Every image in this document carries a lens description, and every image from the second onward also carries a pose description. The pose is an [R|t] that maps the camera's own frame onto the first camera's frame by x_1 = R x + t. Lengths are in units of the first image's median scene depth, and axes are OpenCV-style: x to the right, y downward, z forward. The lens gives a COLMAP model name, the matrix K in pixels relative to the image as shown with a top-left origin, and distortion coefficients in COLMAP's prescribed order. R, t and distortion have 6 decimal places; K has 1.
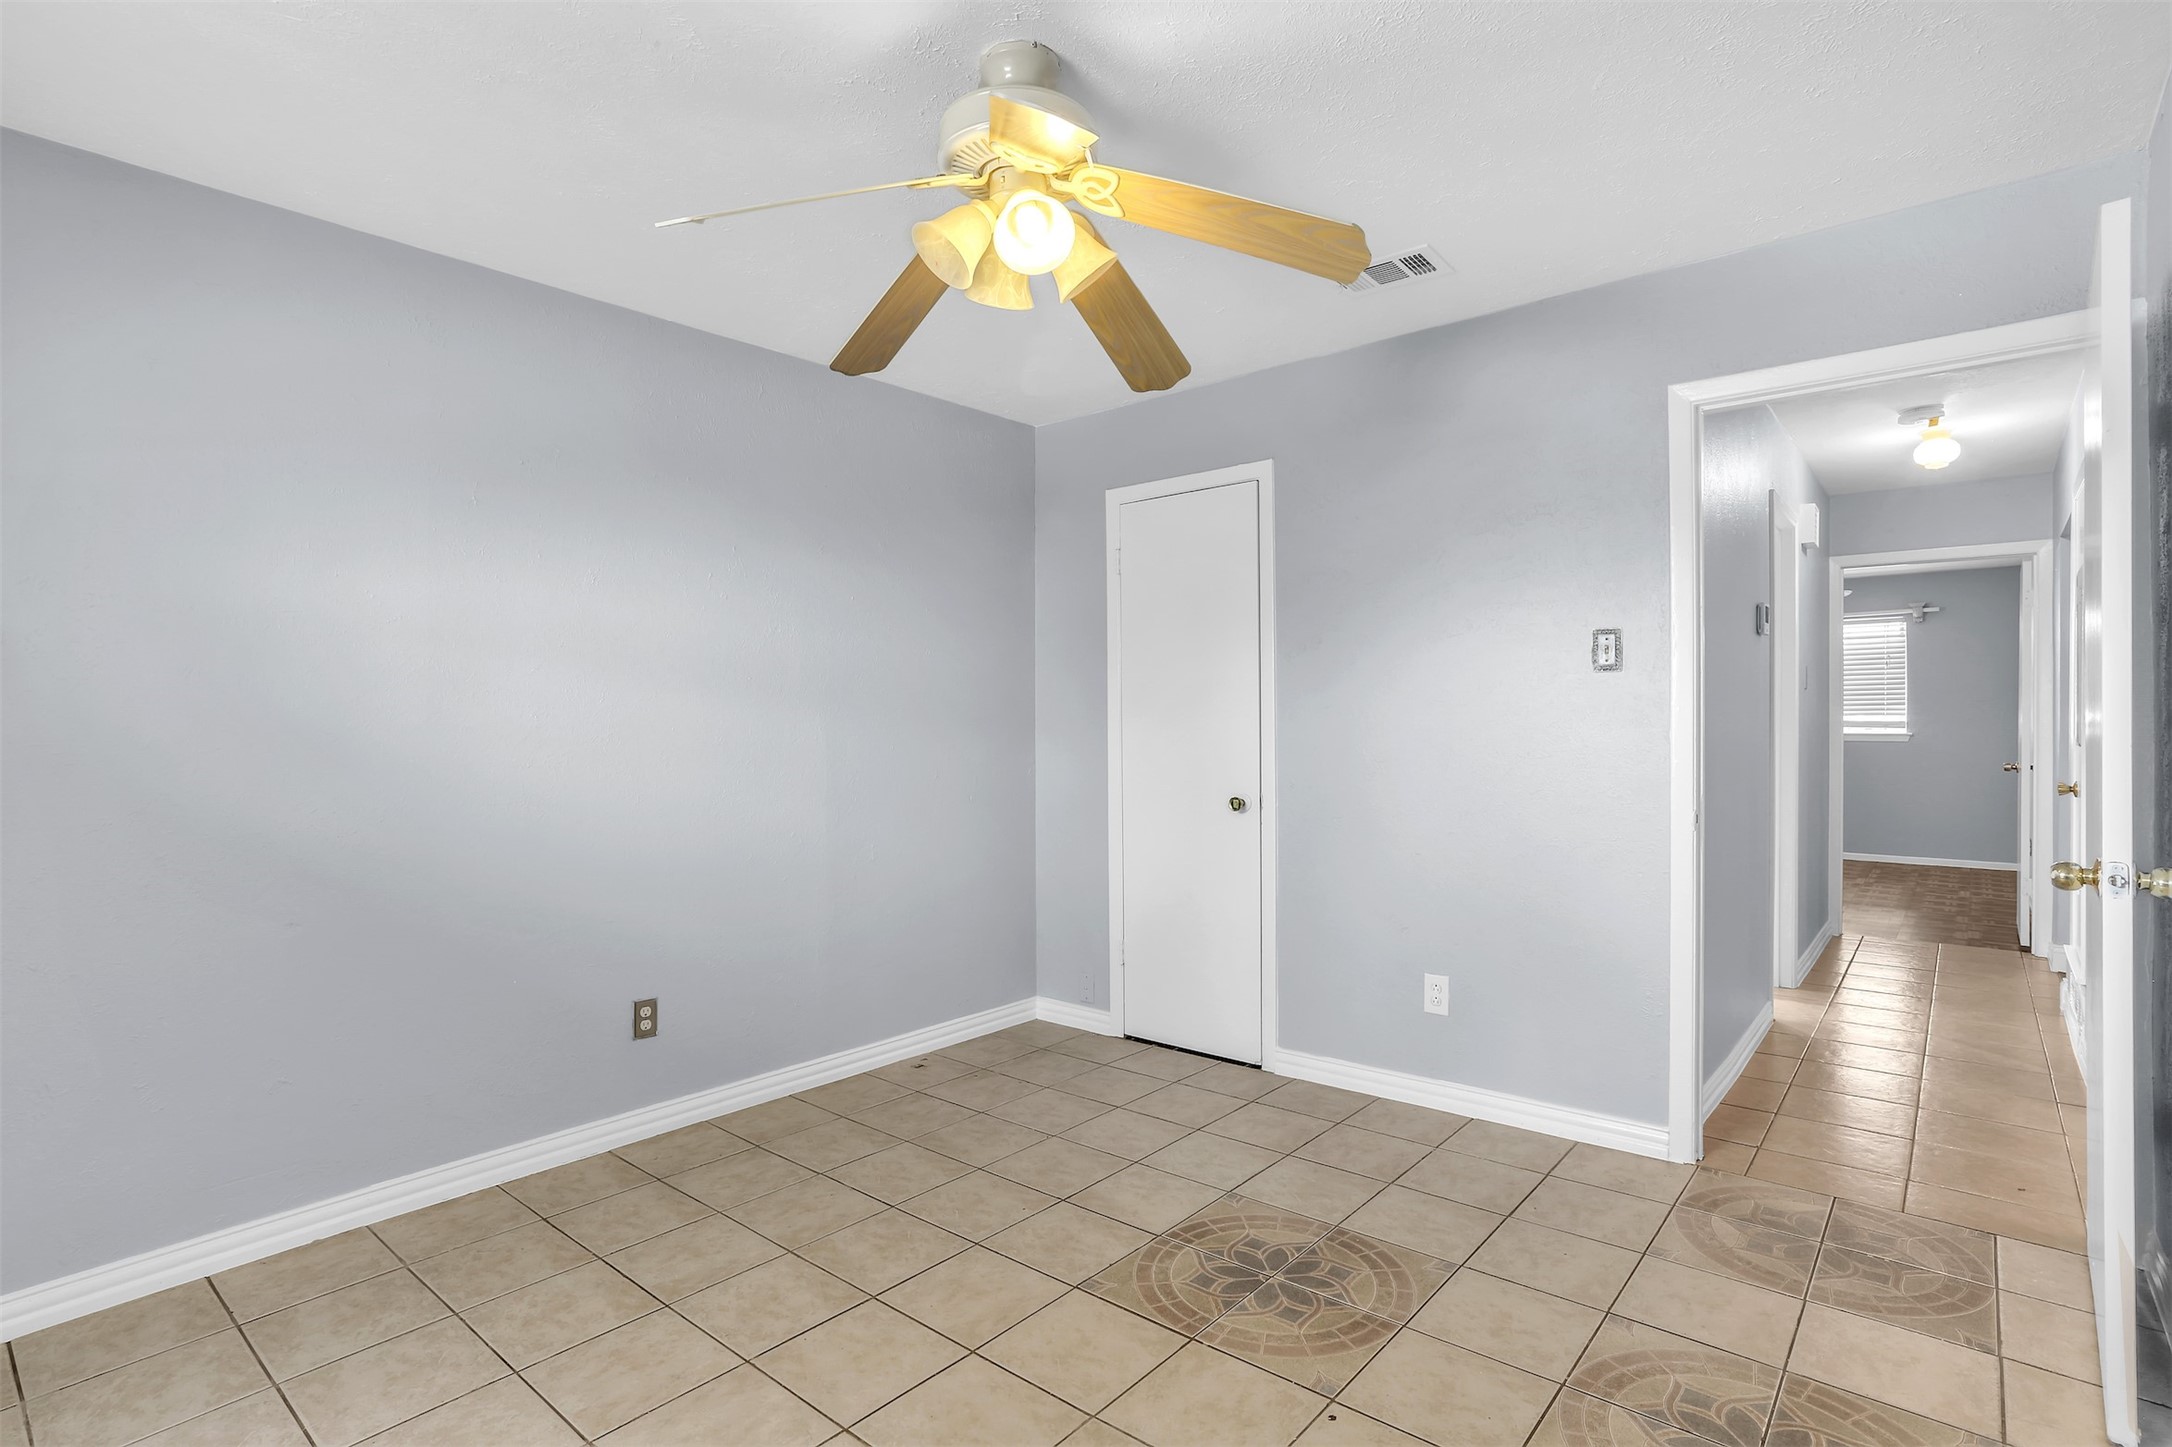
lens RADIAL K [[1062.1, 0, 1076.4], [0, 1062.1, 717.3], [0, 0, 1]] dist [-0.056998, 0.032385]
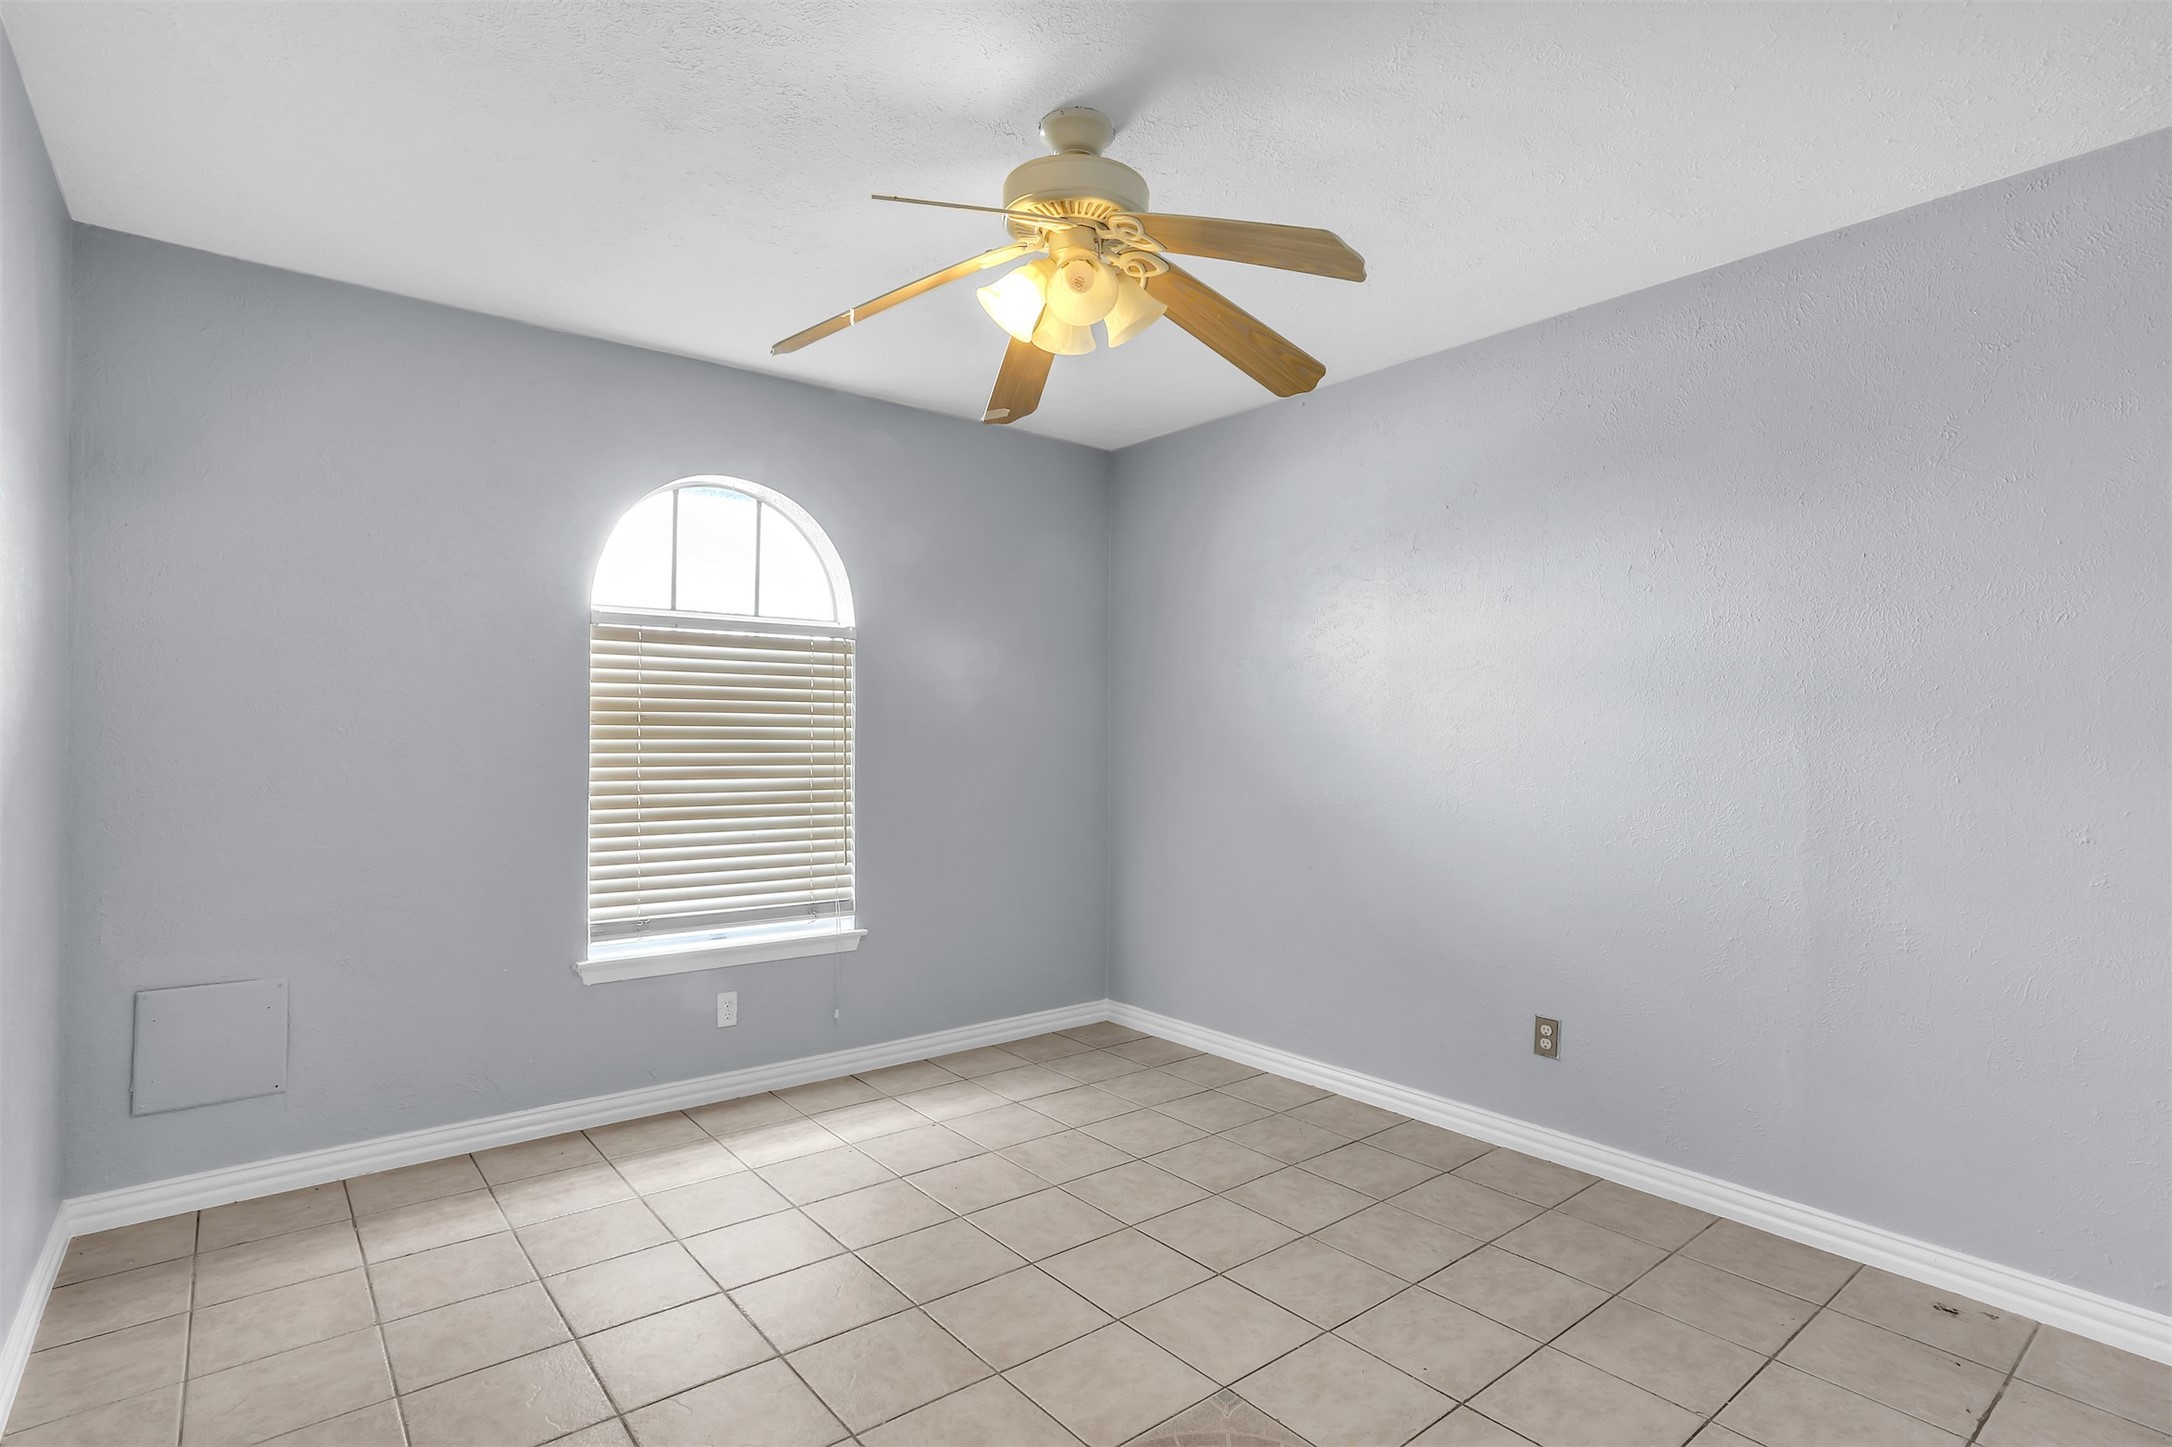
lens RADIAL K [[1062.1, 0, 1076.4], [0, 1062.1, 717.3], [0, 0, 1]] dist [-0.056998, 0.032385]
pose [[-0.180299, -0.012215, -0.983536, 0.701519], [-0.001614, 0.999925, -0.012122, 0.003472], [0.983611, -0.000598, -0.180305, 0.834235]]
